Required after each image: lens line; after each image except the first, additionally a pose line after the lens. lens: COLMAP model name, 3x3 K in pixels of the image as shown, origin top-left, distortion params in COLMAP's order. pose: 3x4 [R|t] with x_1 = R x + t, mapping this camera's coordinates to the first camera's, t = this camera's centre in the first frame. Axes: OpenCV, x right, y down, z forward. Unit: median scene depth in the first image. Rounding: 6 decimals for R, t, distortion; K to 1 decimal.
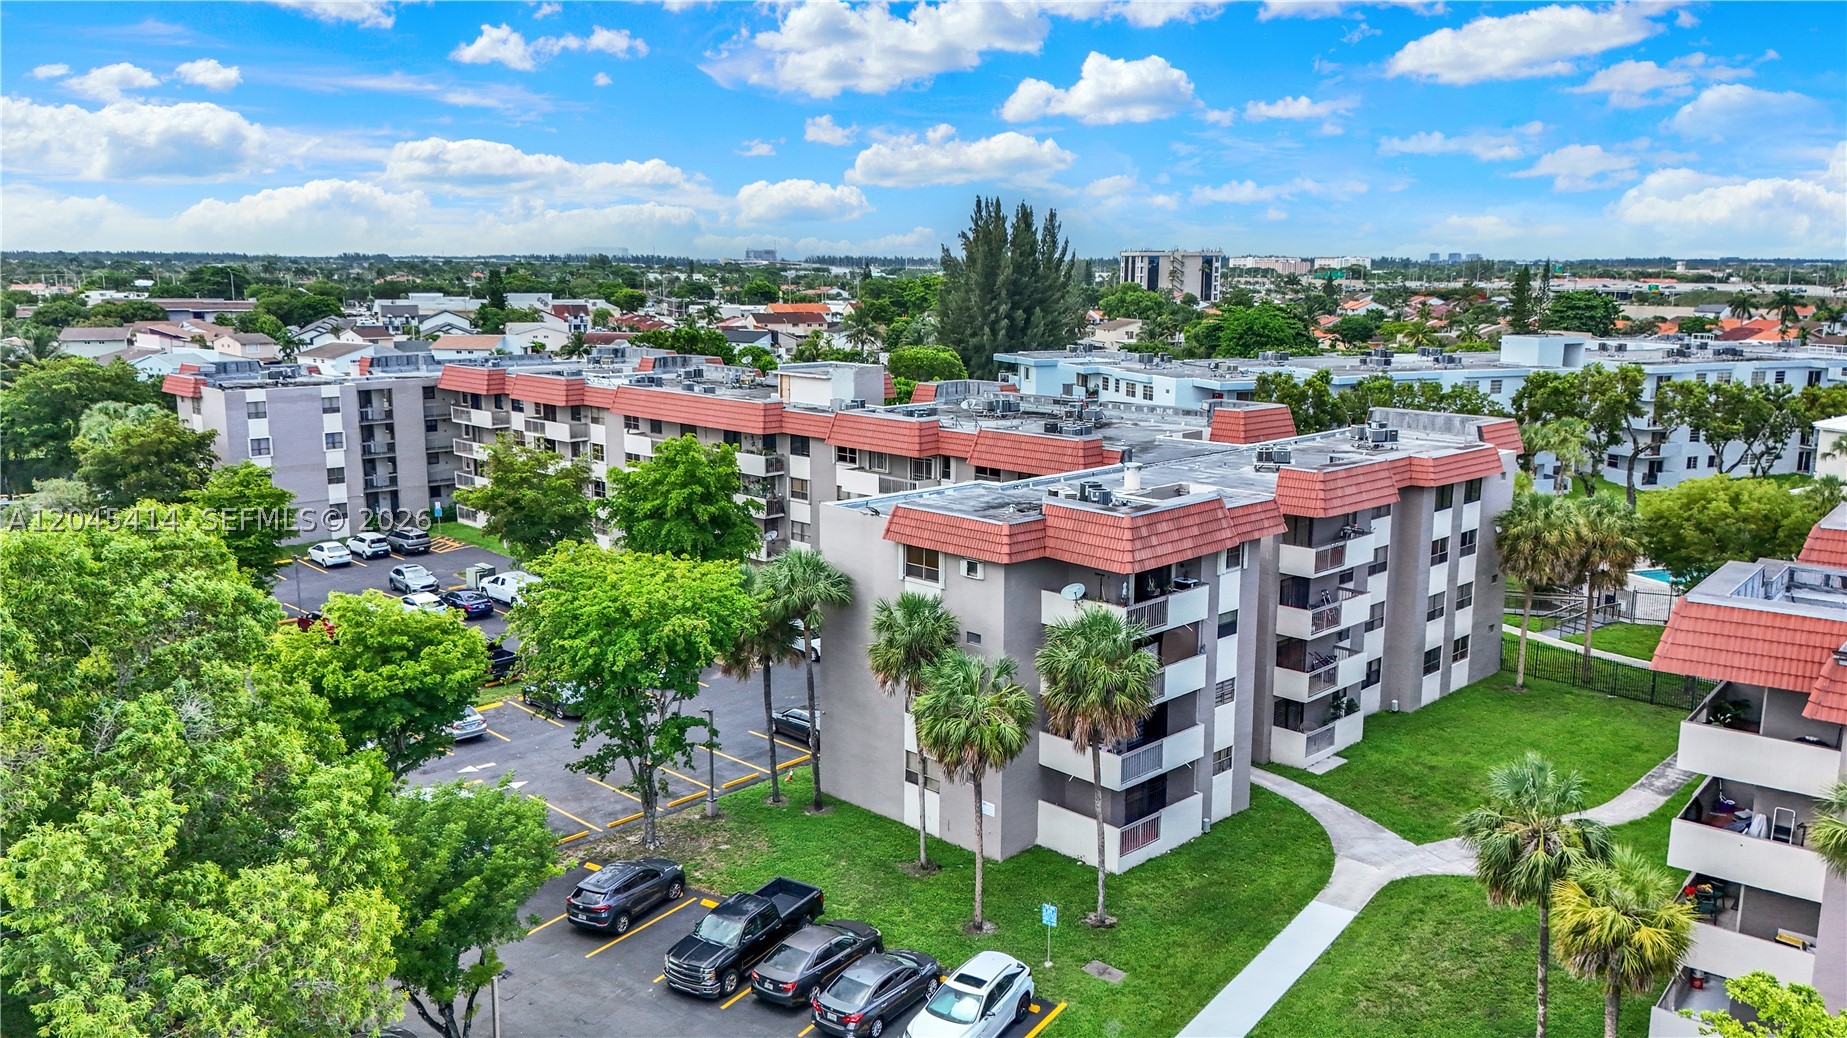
lens RADIAL K [[1416.3, 0, 918.7], [0, 1416.3, 523.1], [0, 0, 1]] dist [0.034645, -0.050975]
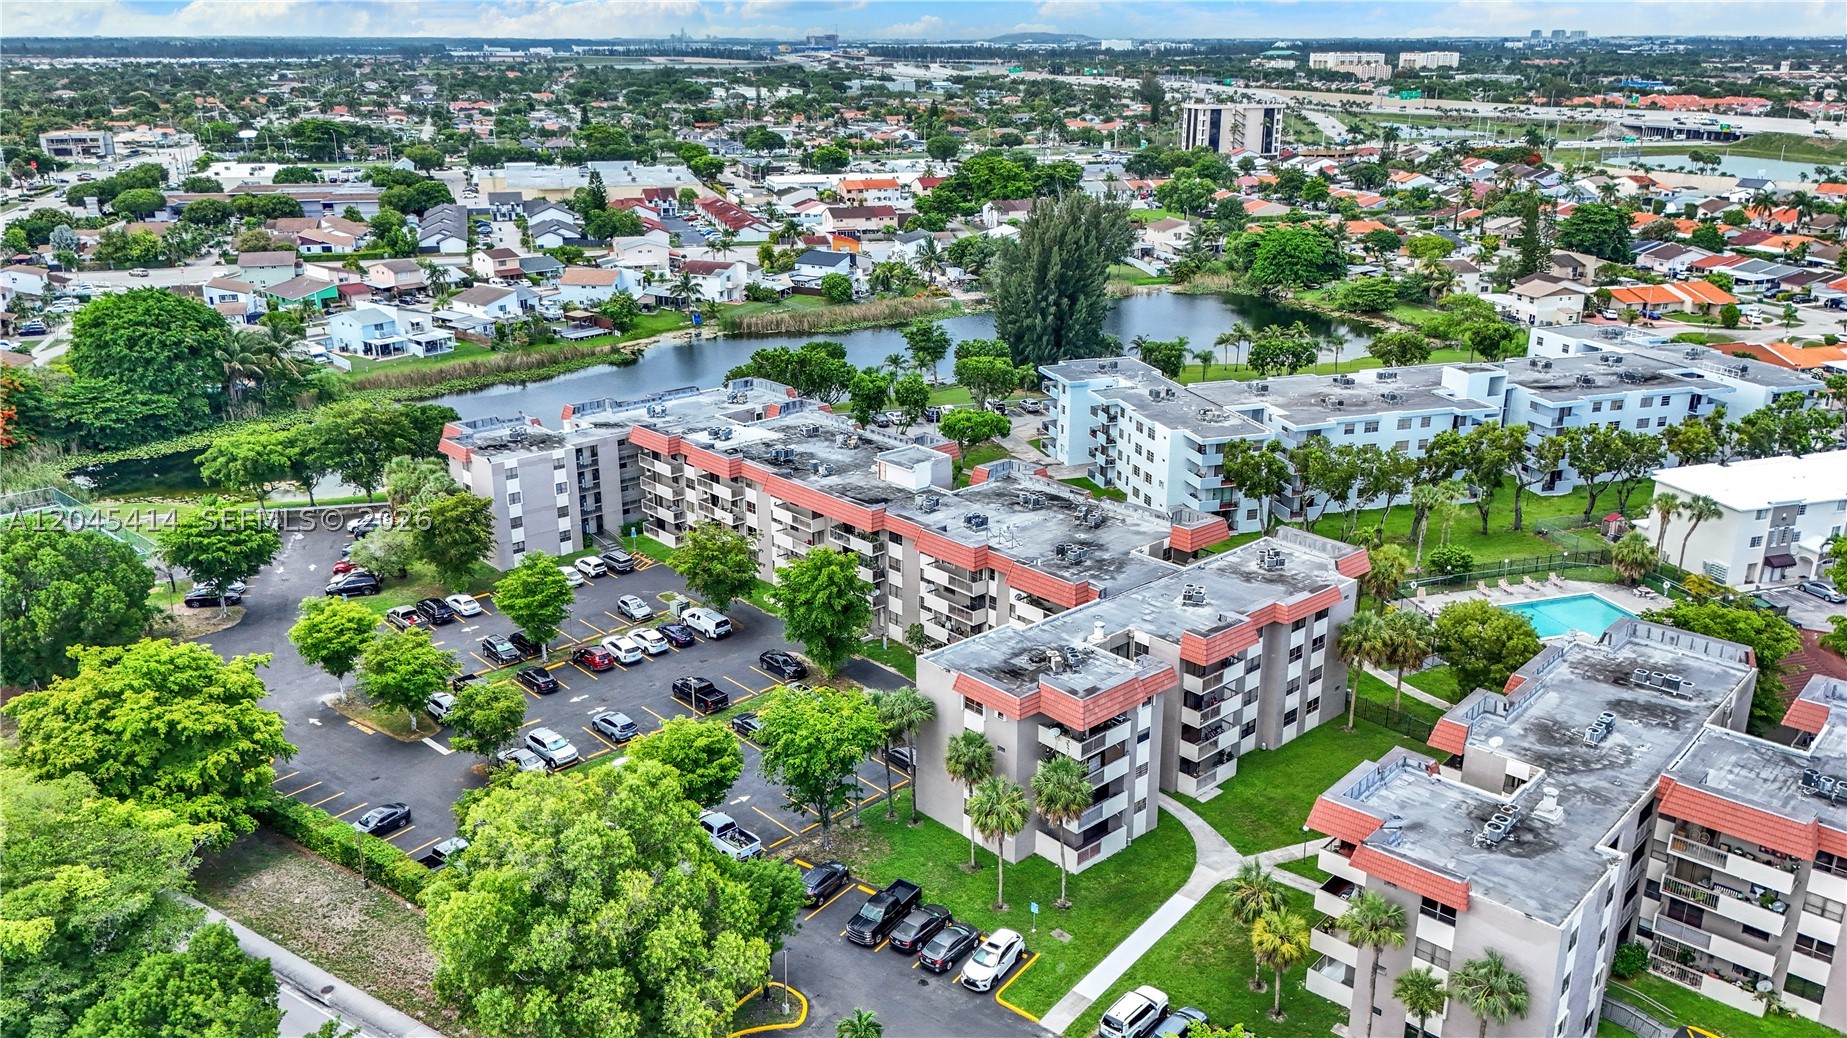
lens RADIAL K [[1416.3, 0, 908.2], [0, 1416.3, 531.6], [0, 0, 1]] dist [0.034645, -0.050975]
pose [[0.998572, 0.007848, -0.052838, 0.012163], [0.000073, 0.988947, 0.148270, -0.446302], [0.053418, -0.148062, 0.987534, -0.747321]]
